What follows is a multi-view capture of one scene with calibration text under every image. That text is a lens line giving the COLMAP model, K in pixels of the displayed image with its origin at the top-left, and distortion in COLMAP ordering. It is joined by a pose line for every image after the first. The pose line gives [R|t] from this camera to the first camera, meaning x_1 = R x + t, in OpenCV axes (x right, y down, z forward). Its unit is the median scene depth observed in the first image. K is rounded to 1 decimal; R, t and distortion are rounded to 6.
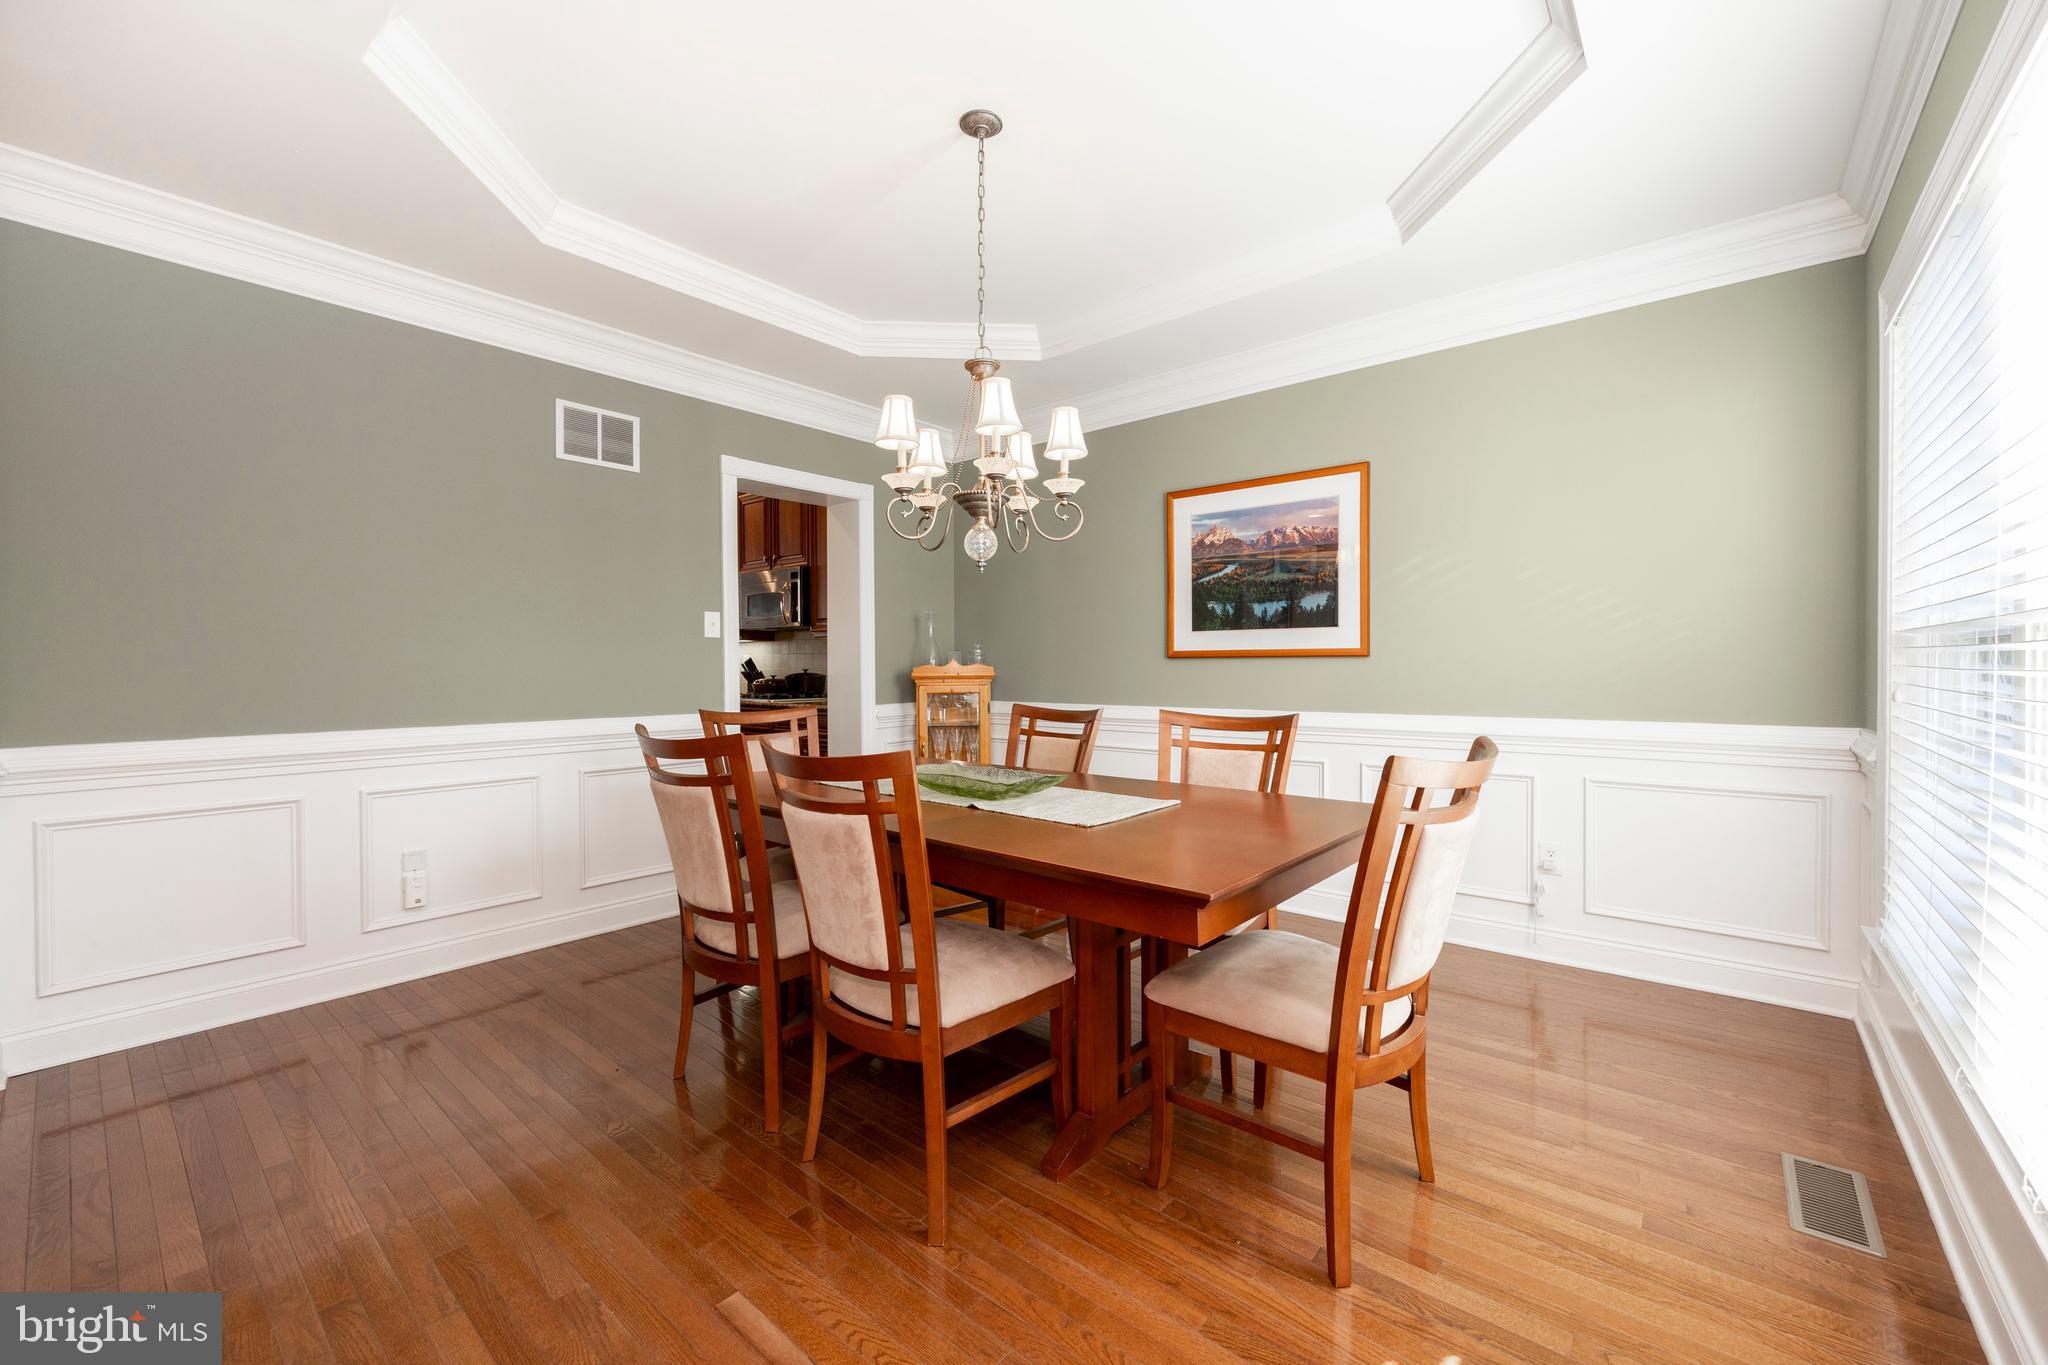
lens RADIAL K [[816.1, 0, 1024.0], [0, 816.1, 682.5], [0, 0, 1]] dist [-0.008724, -0.000024]
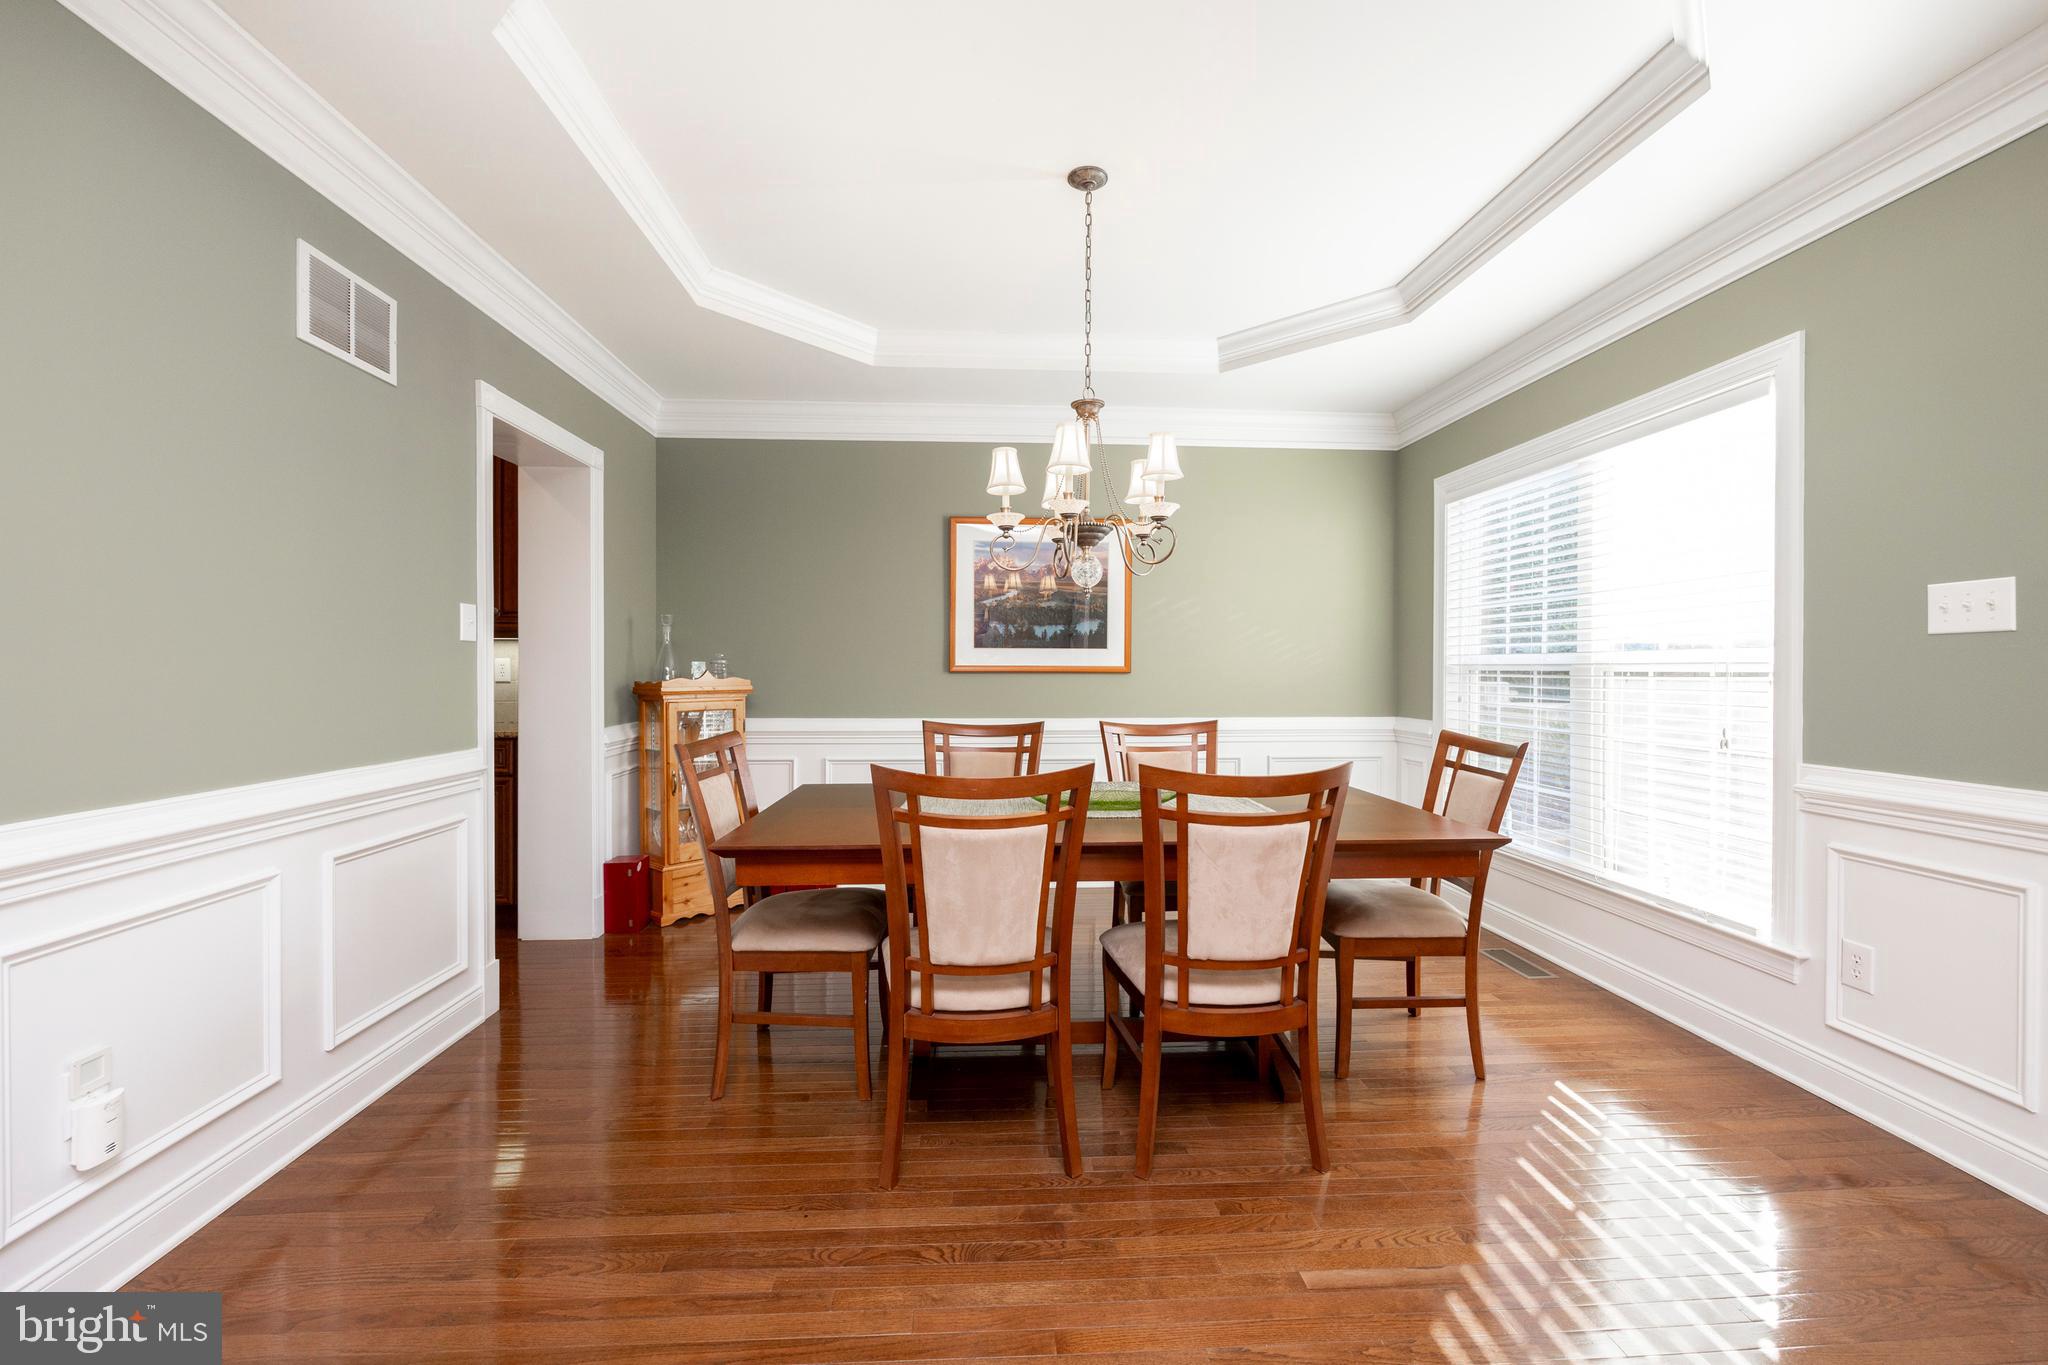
lens RADIAL K [[825.7, 0, 1017.8], [0, 825.7, 677.0], [0, 0, 1]] dist [-0.001615, -0.000126]
pose [[0.724634, -0.000414, 0.689134, -0.552945], [0.010606, 0.999888, -0.010552, -0.013236], [-0.689053, 0.014956, 0.724557, 0.180571]]
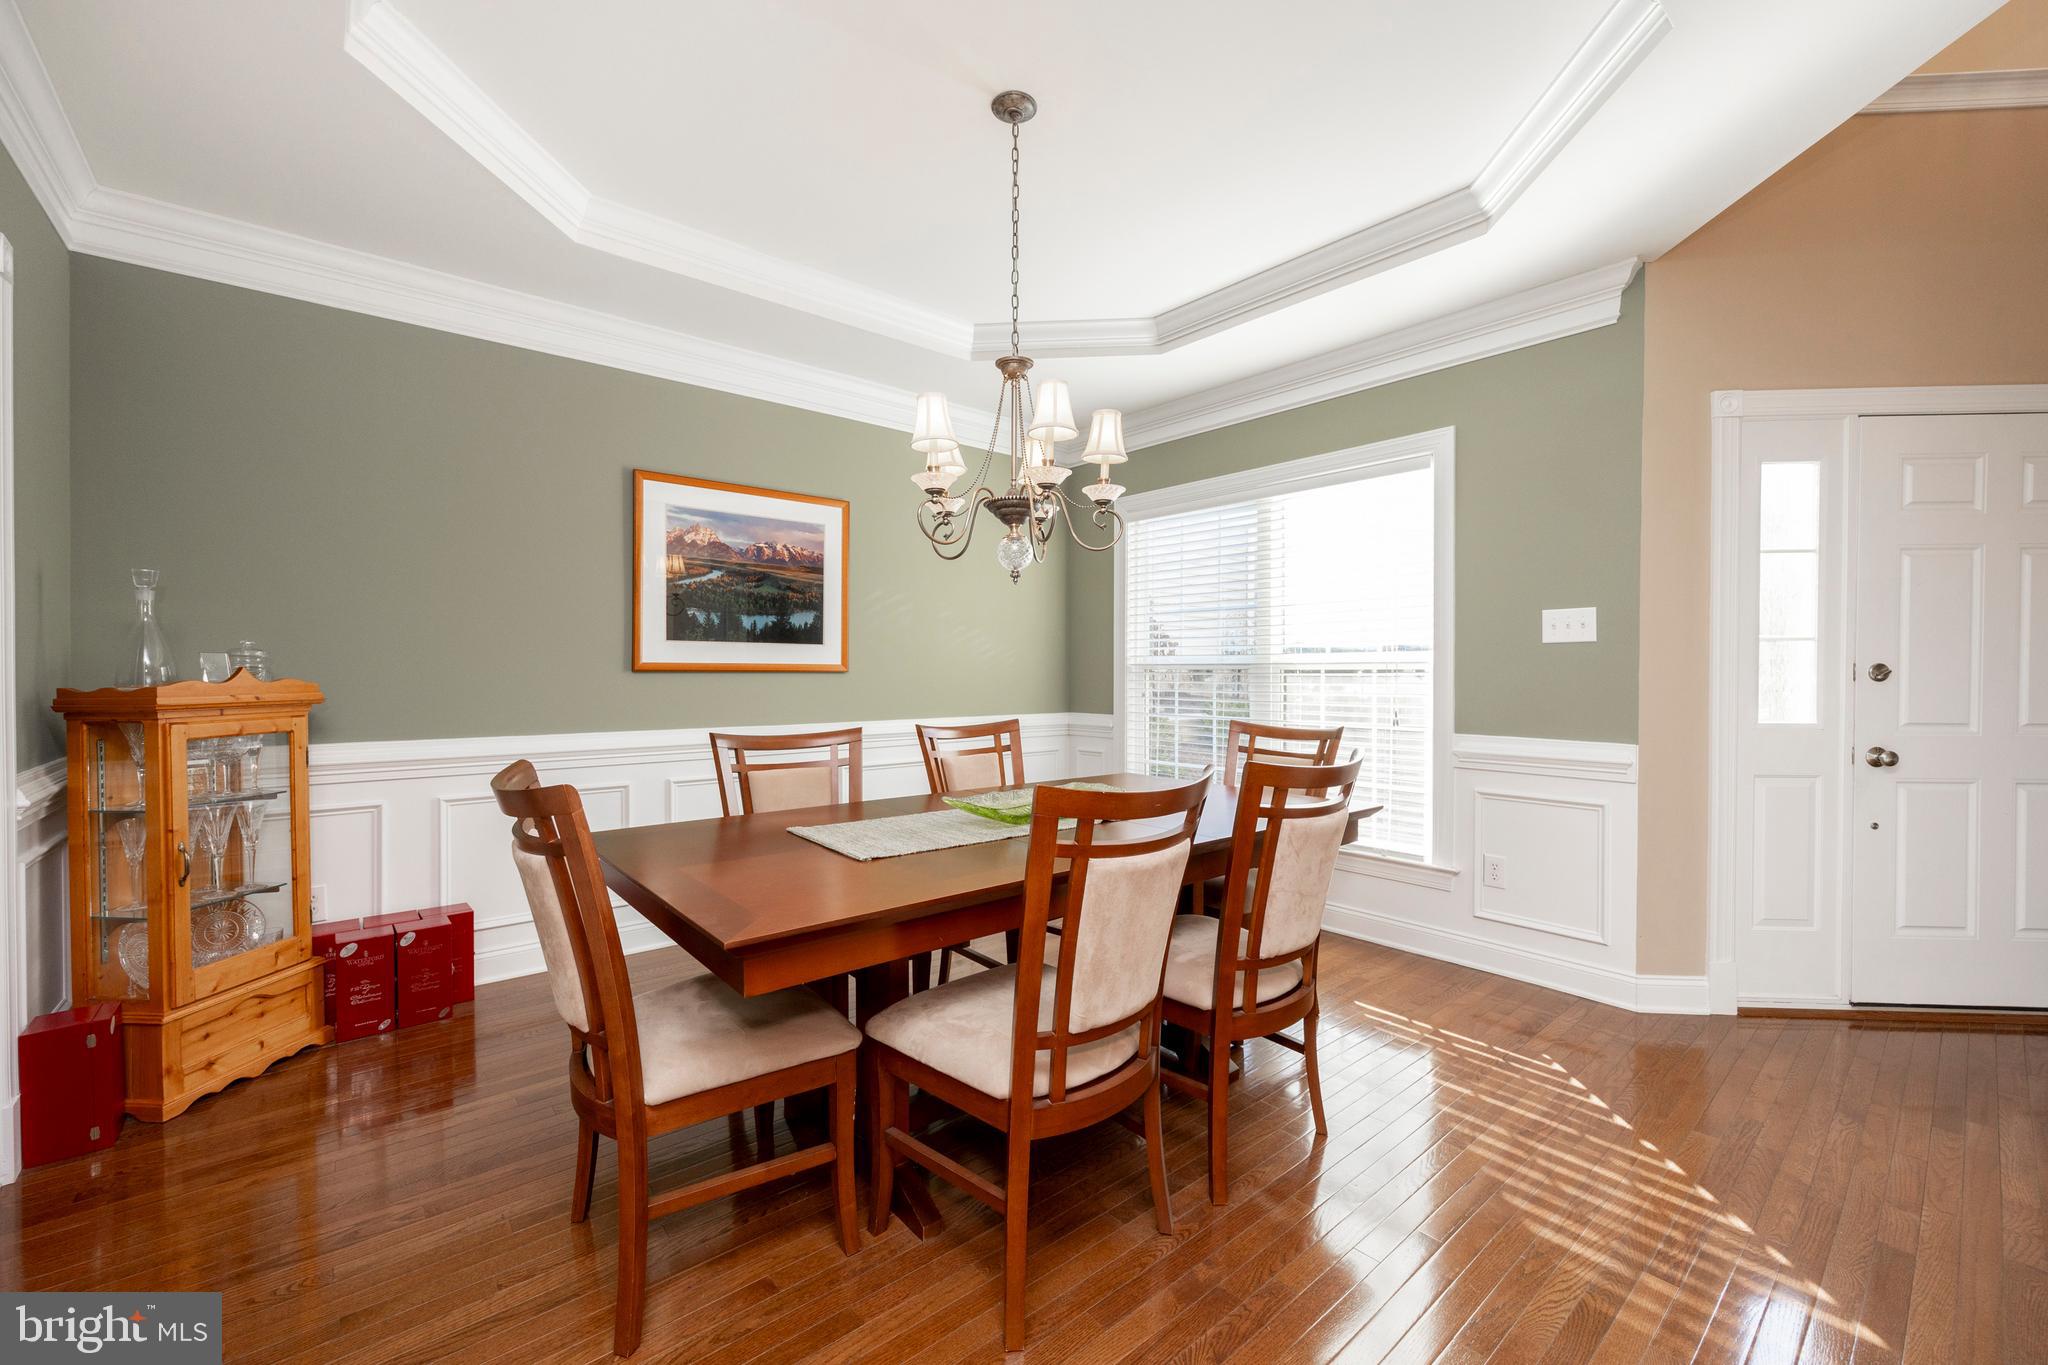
lens RADIAL K [[828.3, 0, 1024.0], [0, 828.3, 682.5], [0, 0, 1]] dist [0.001561, 0.000223]
pose [[0.162403, -0.004656, 0.986713, -0.638418], [0.020552, 0.999788, 0.001336, -0.013264], [-0.986510, 0.020062, 0.162465, 0.535698]]
